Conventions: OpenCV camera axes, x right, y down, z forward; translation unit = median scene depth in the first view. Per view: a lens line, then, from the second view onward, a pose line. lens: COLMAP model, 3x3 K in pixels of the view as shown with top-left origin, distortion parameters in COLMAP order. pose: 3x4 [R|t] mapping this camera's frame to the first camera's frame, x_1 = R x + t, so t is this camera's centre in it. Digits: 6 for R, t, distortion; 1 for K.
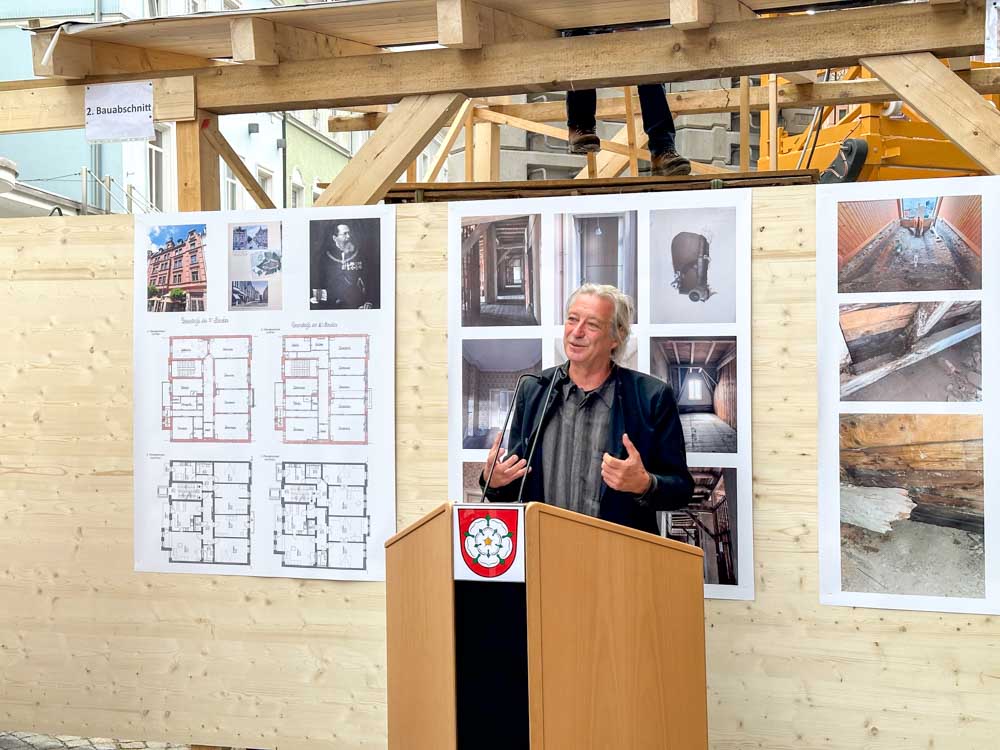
lens RADIAL K [[1417.7, 0, 499.6], [0, 1417.7, 373.6], [0, 0, 1]] dist [0.132915, 0.000000]
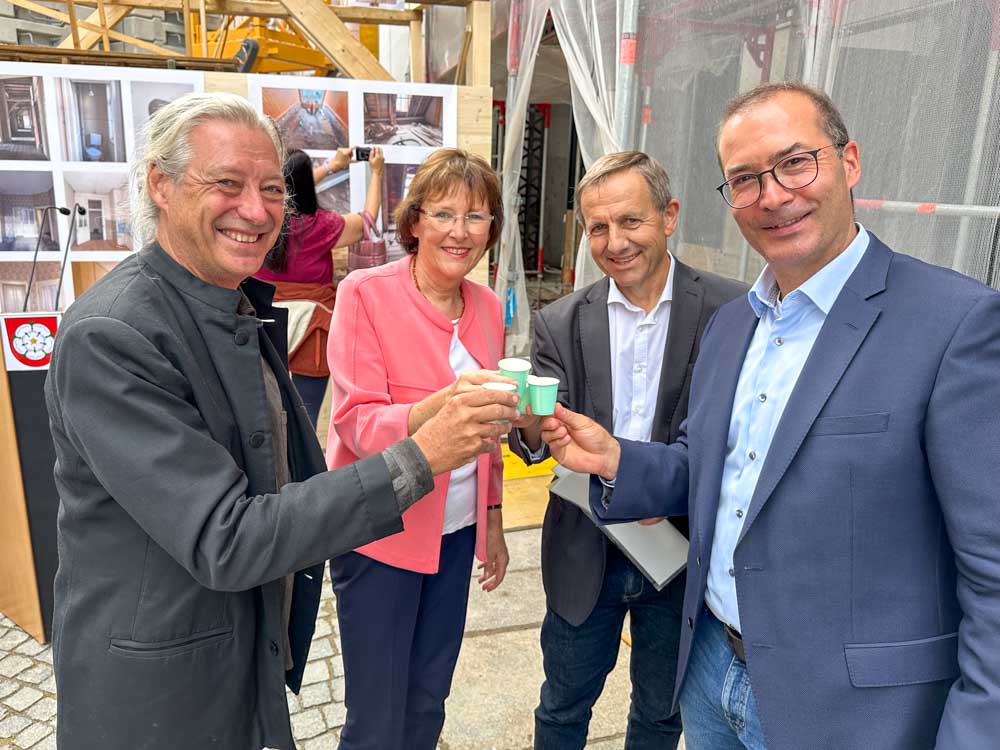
lens RADIAL K [[784.6, 0, 494.8], [0, 784.6, 378.7], [0, 0, 1]] dist [-0.000318, -0.006666]
pose [[0.855459, -0.097988, 0.508516, -0.009670], [-0.029353, 0.971183, 0.236519, -0.021874], [-0.517039, -0.217259, 0.827931, 0.100264]]
